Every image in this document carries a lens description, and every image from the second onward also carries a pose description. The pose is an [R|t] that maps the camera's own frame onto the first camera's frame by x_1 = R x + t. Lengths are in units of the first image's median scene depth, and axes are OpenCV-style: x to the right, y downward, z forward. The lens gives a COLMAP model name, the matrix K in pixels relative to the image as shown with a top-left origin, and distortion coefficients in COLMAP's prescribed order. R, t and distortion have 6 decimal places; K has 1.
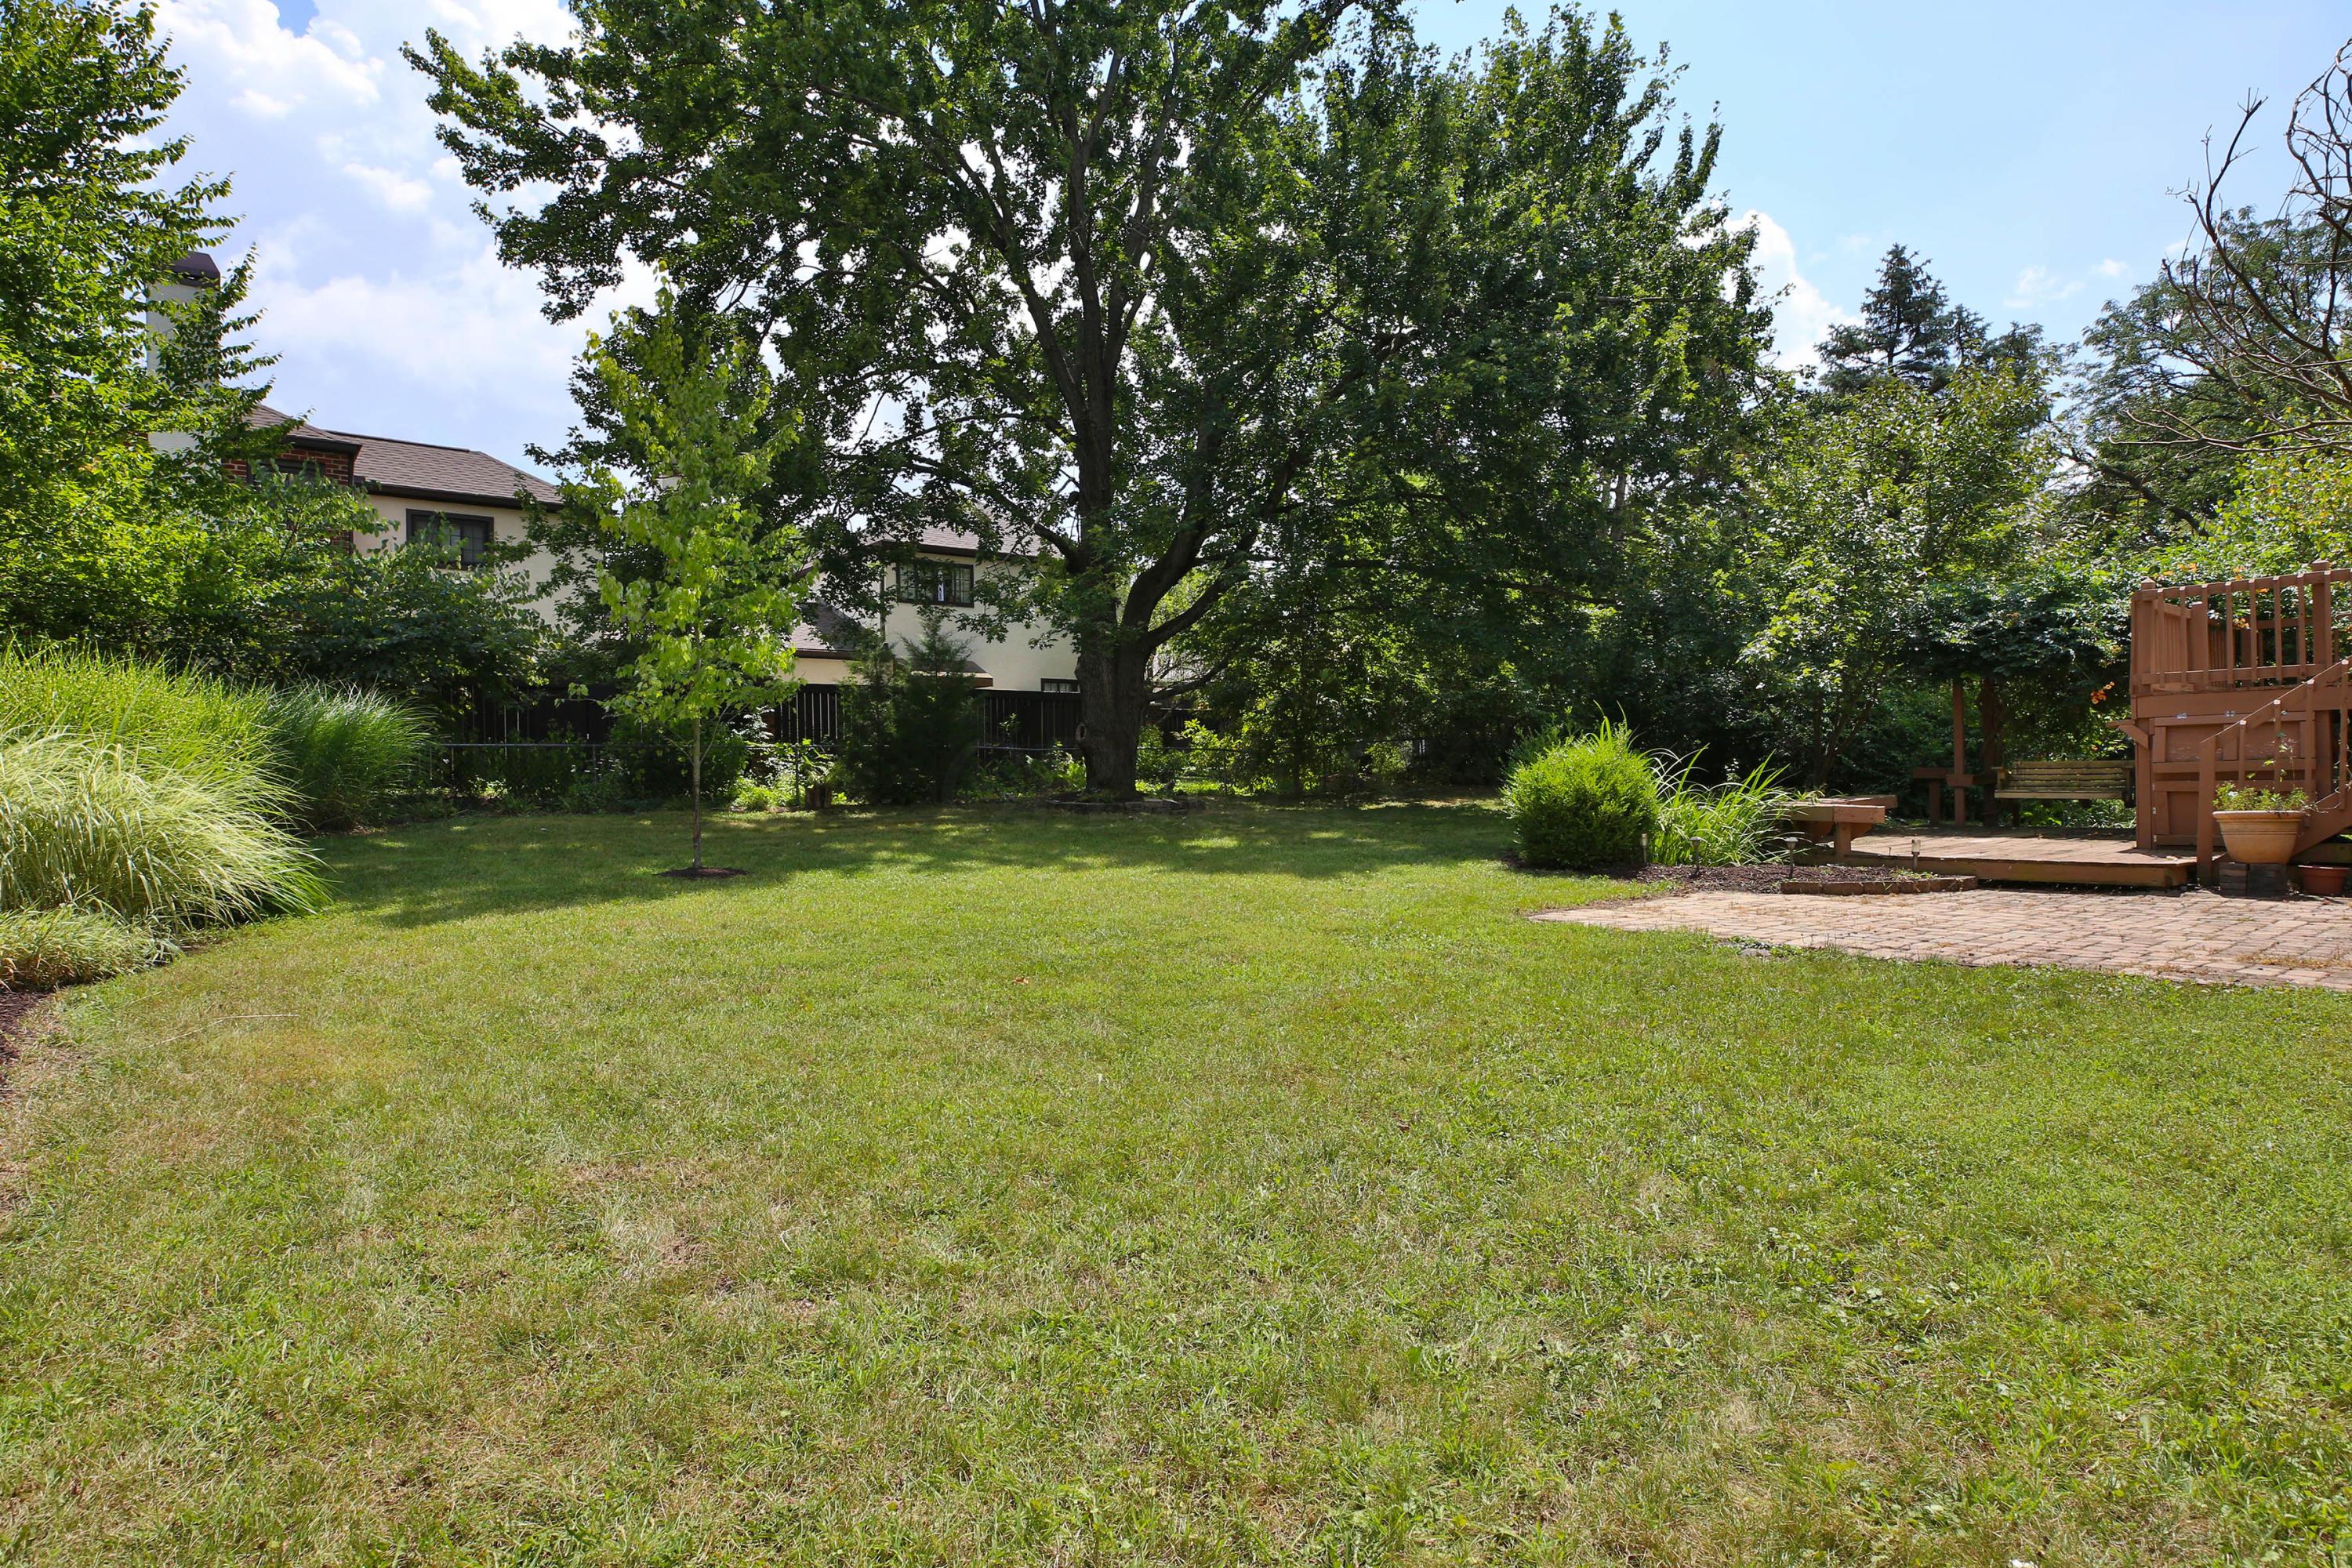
lens RADIAL K [[1294.6, 0, 1176.0], [0, 1294.6, 784.0], [0, 0, 1]] dist [-0.005702, -0.000179]
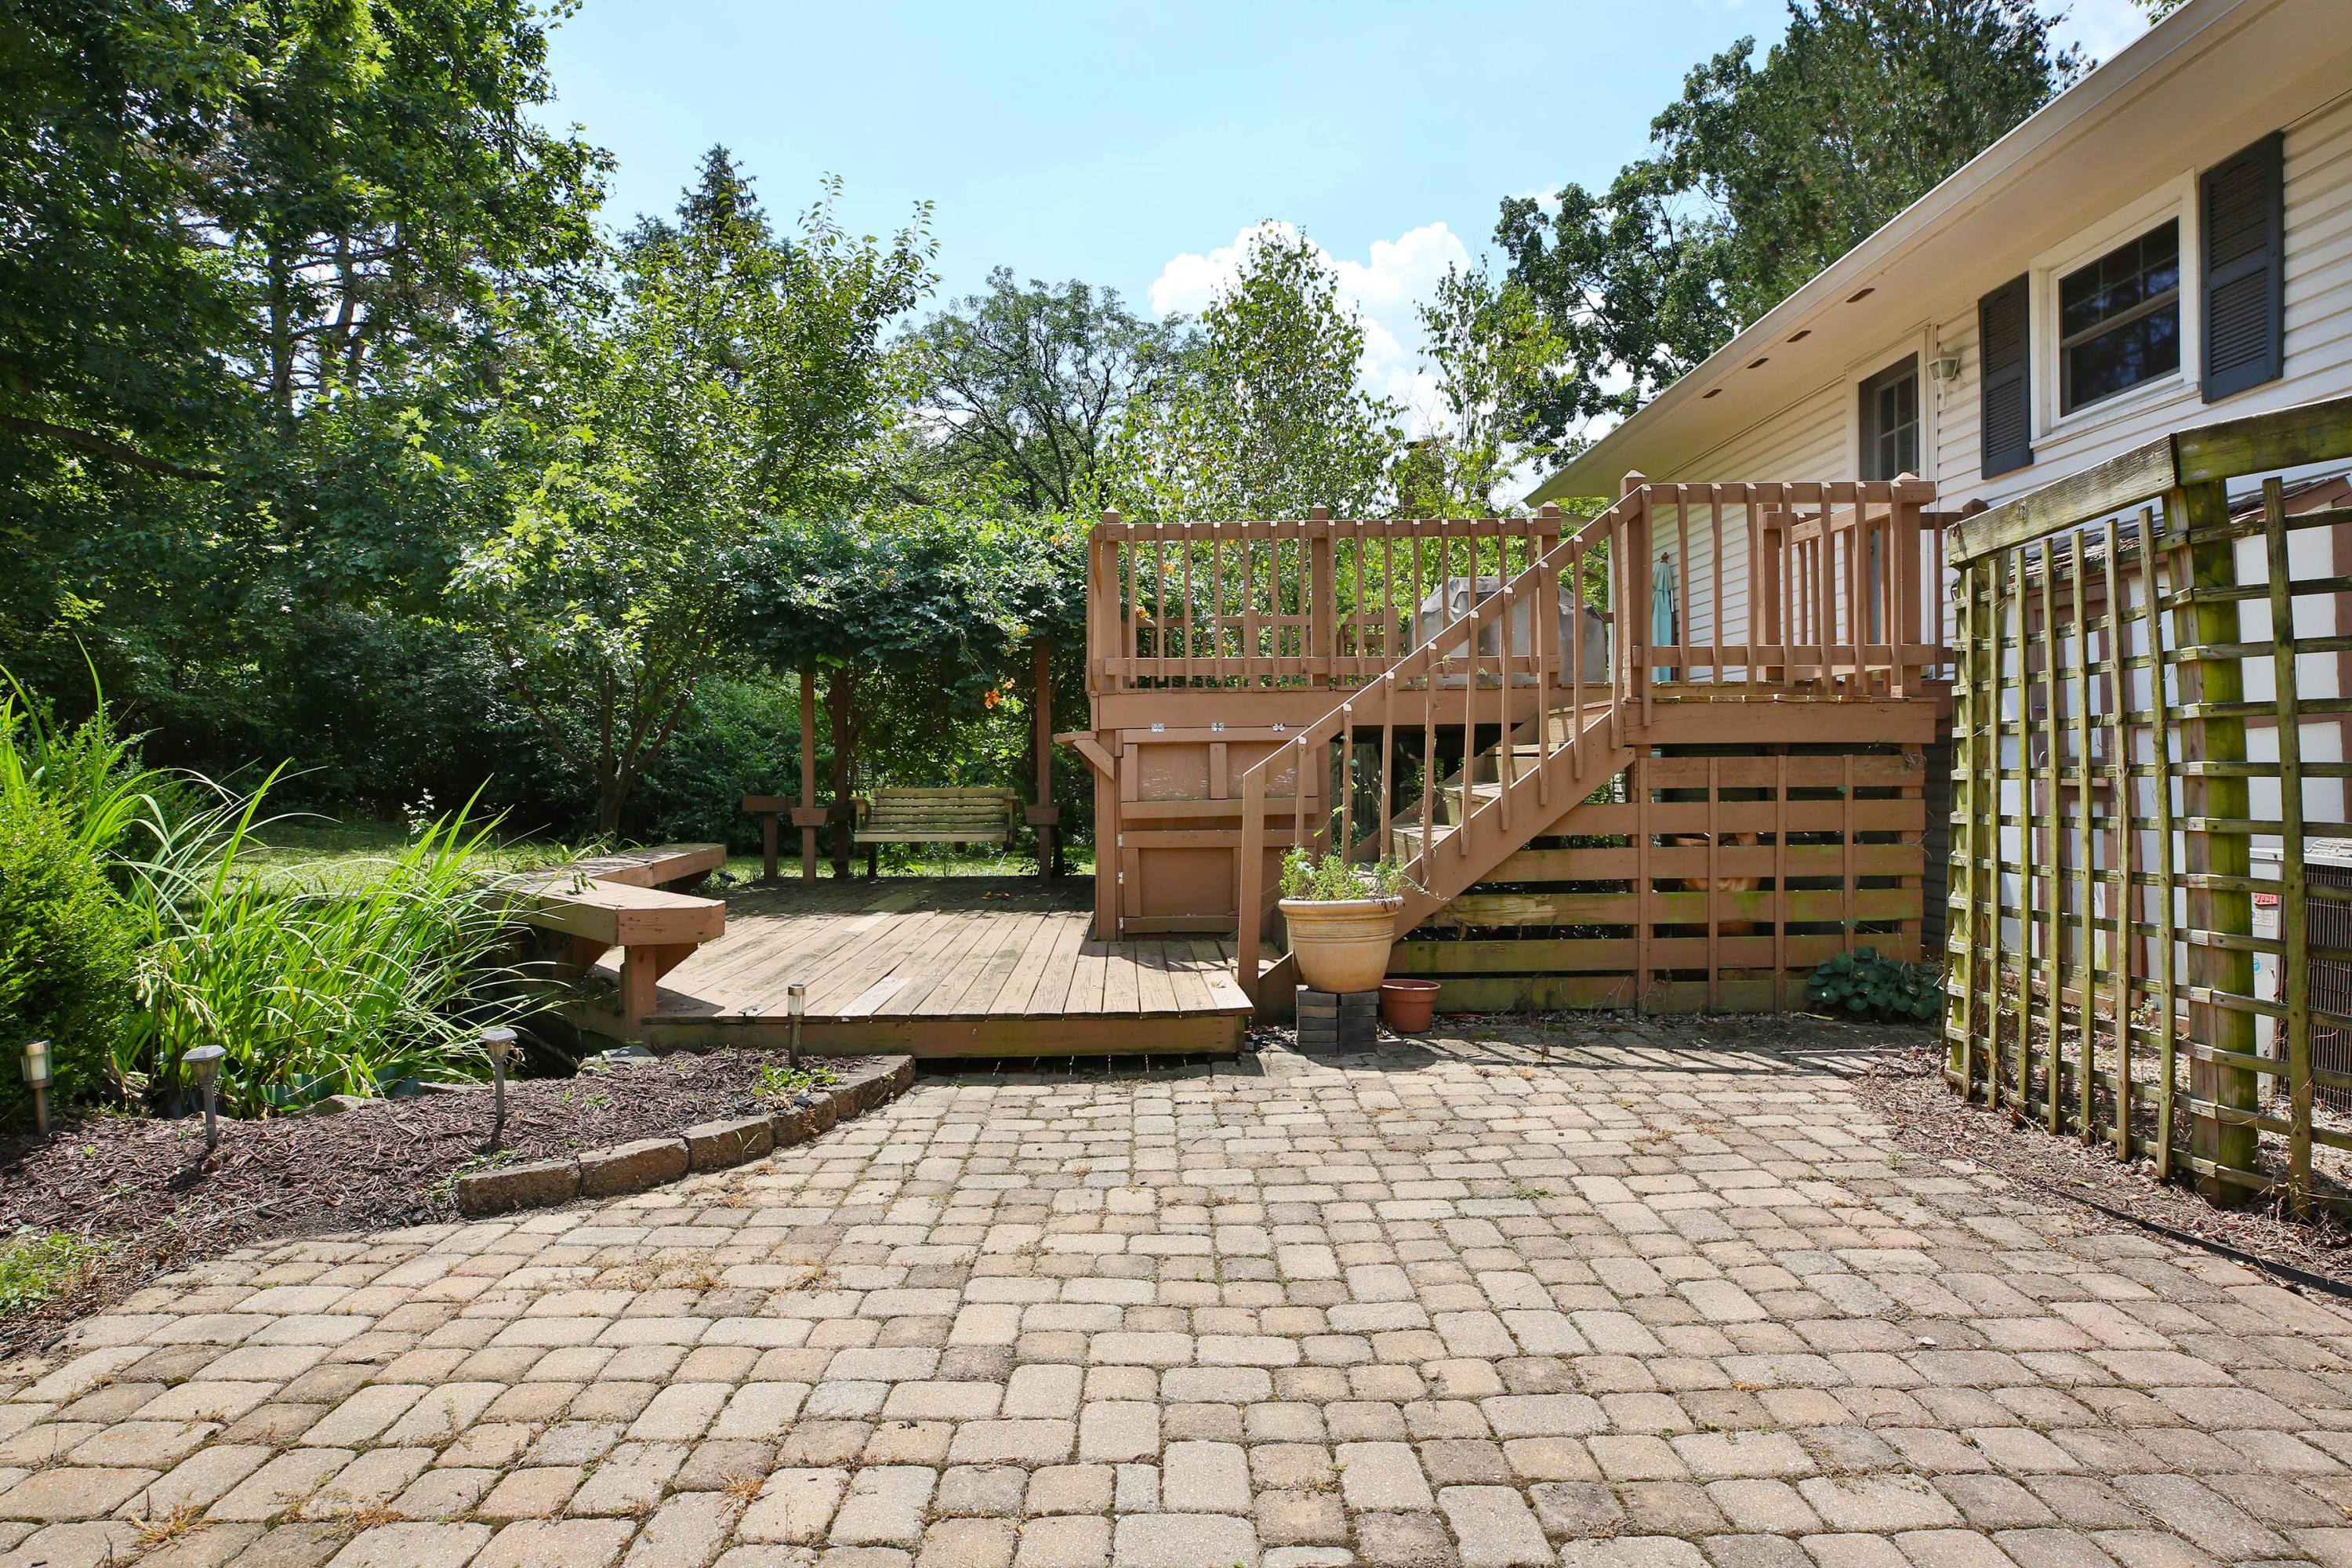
lens RADIAL K [[1277.2, 0, 1176.0], [0, 1277.2, 784.0], [0, 0, 1]] dist [-0.048716, 0.000555]
pose [[0.645871, 0.003155, 0.763440, 0.239187], [0.001256, 0.999986, -0.005195, -0.016964], [-0.763445, 0.004314, 0.645858, 0.455678]]
